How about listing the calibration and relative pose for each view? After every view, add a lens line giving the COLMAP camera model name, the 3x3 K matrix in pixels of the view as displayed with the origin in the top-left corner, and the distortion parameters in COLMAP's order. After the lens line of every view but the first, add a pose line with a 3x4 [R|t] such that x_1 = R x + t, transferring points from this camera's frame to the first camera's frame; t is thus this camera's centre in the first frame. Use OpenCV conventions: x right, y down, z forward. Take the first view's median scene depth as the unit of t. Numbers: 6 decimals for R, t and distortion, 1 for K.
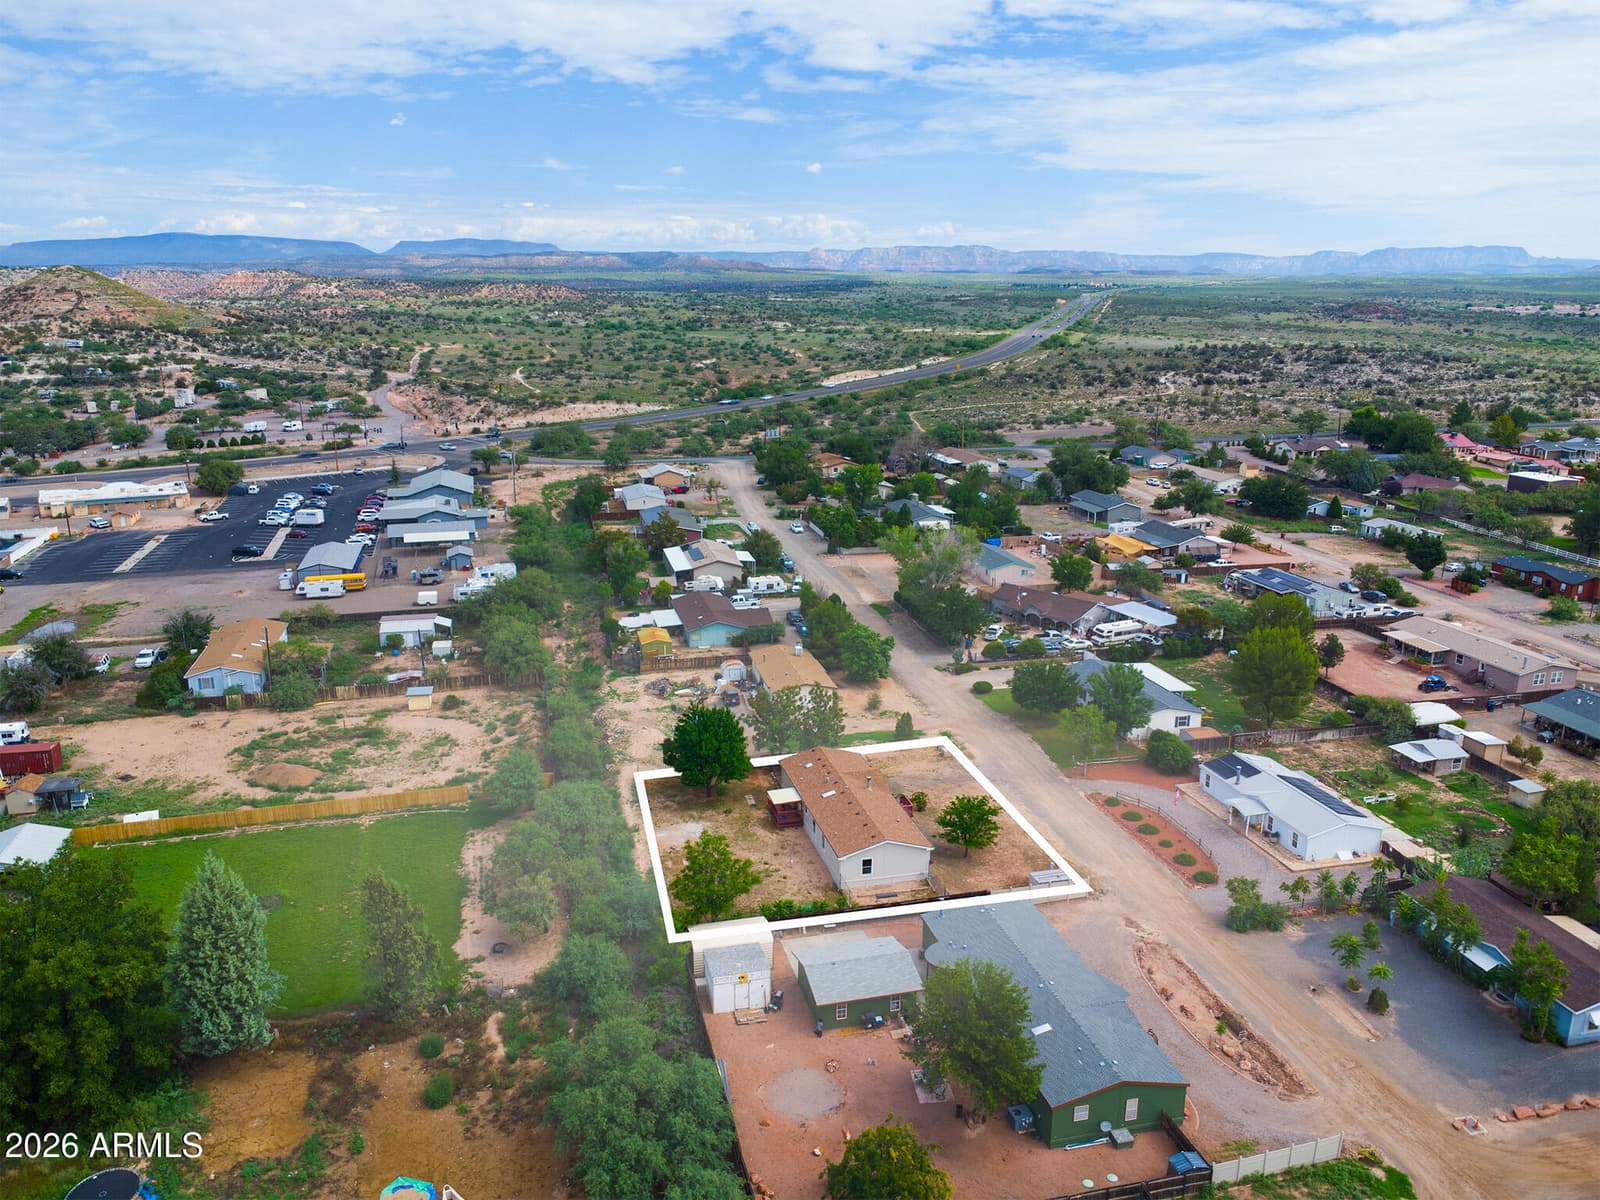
lens RADIAL K [[1162.2, 0, 796.0], [0, 1162.2, 603.8], [0, 0, 1]] dist [0.006337, -0.000410]
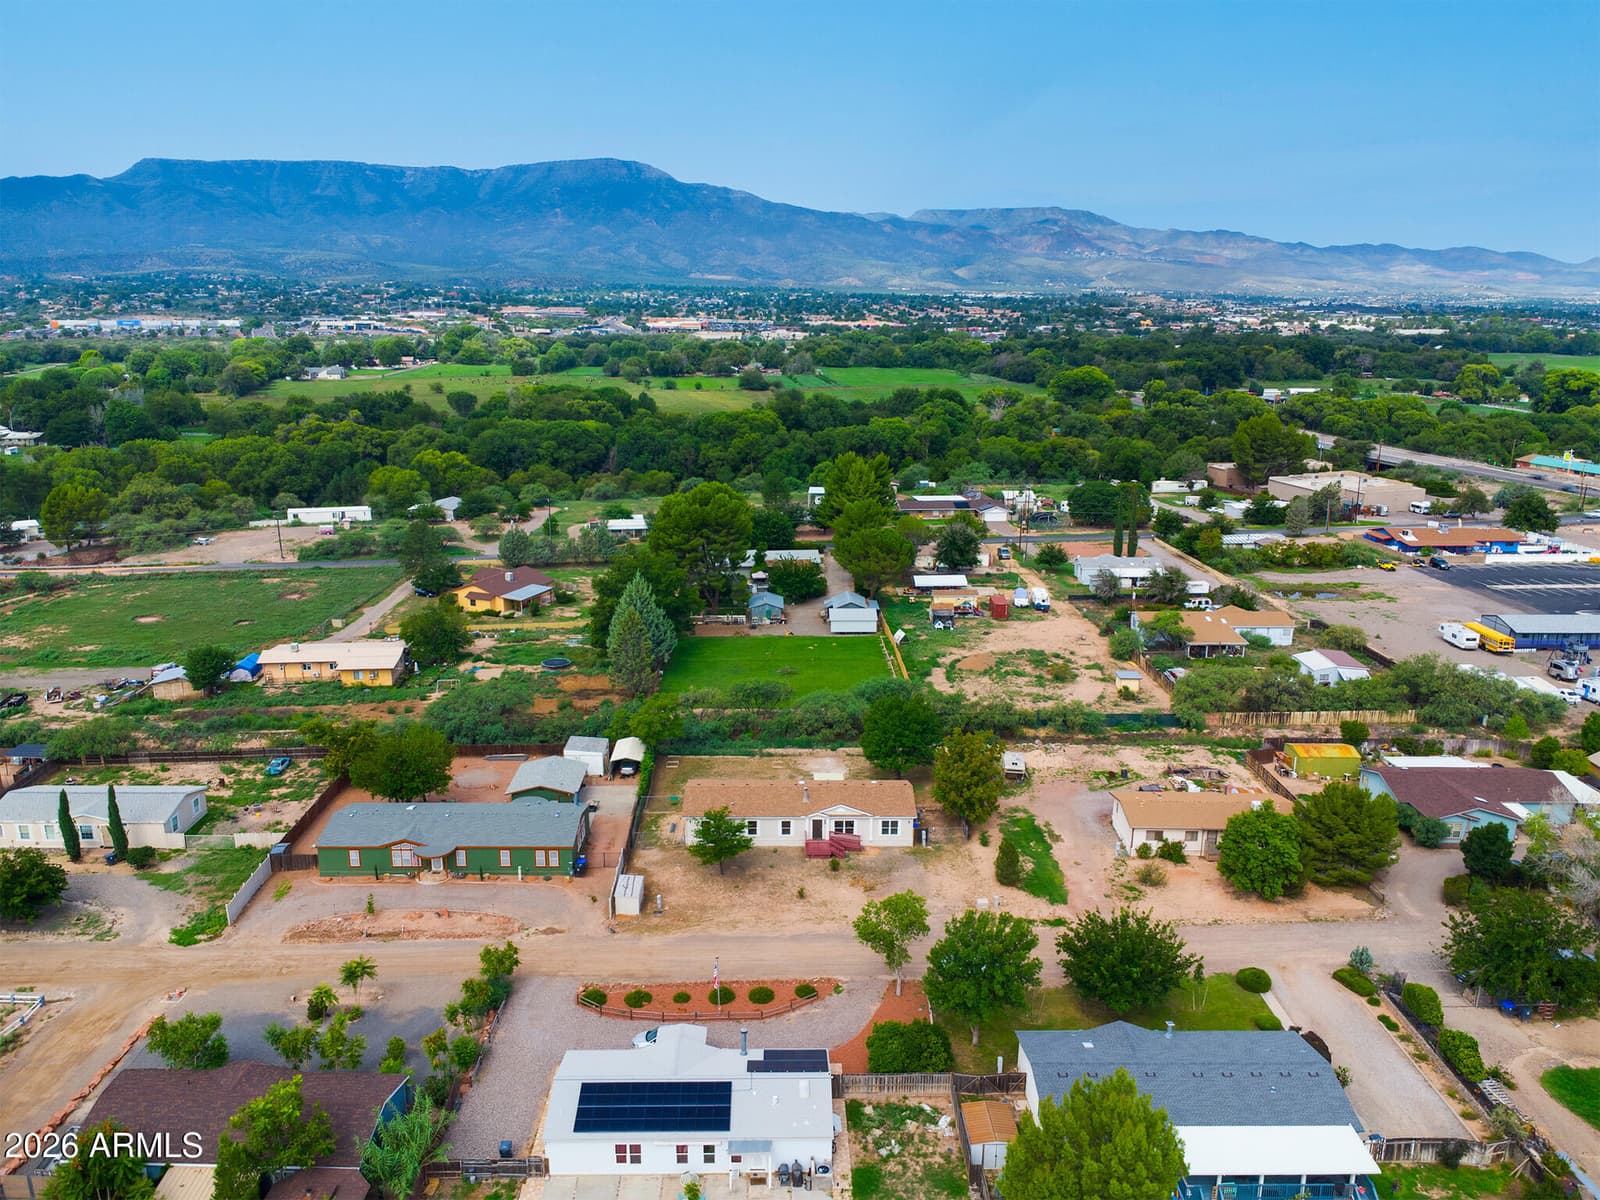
lens RADIAL K [[1165.2, 0, 796.9], [0, 1165.2, 594.5], [0, 0, 1]] dist [0.003331, -0.001709]
pose [[-0.231926, 0.227522, -0.945751, 0.702594], [-0.260636, 0.922175, 0.285766, -0.207418], [0.937166, 0.312773, -0.154576, 0.793726]]
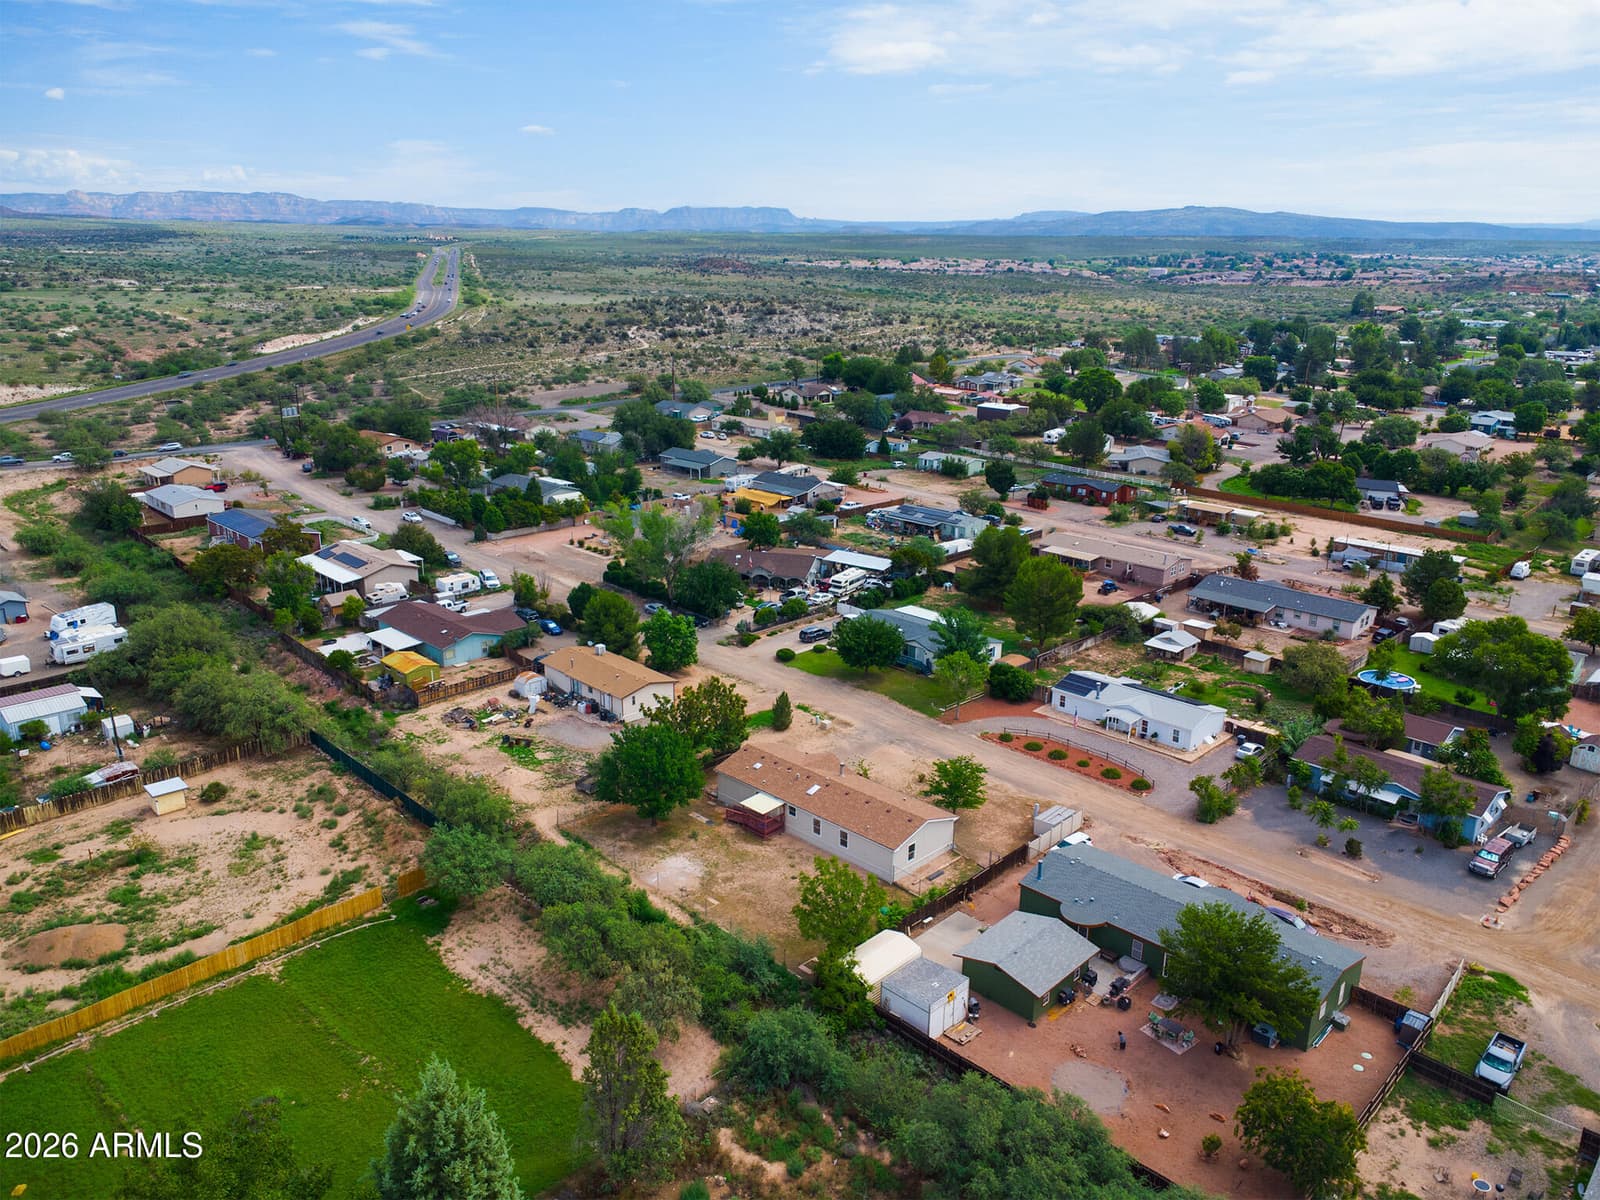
lens RADIAL K [[1162.2, 0, 796.0], [0, 1162.2, 603.8], [0, 0, 1]] dist [0.006337, -0.000410]
pose [[0.853772, -0.147974, 0.499177, -0.310419], [0.129525, 0.988985, 0.071638, -0.039306], [-0.504279, 0.003494, 0.863534, 0.139075]]
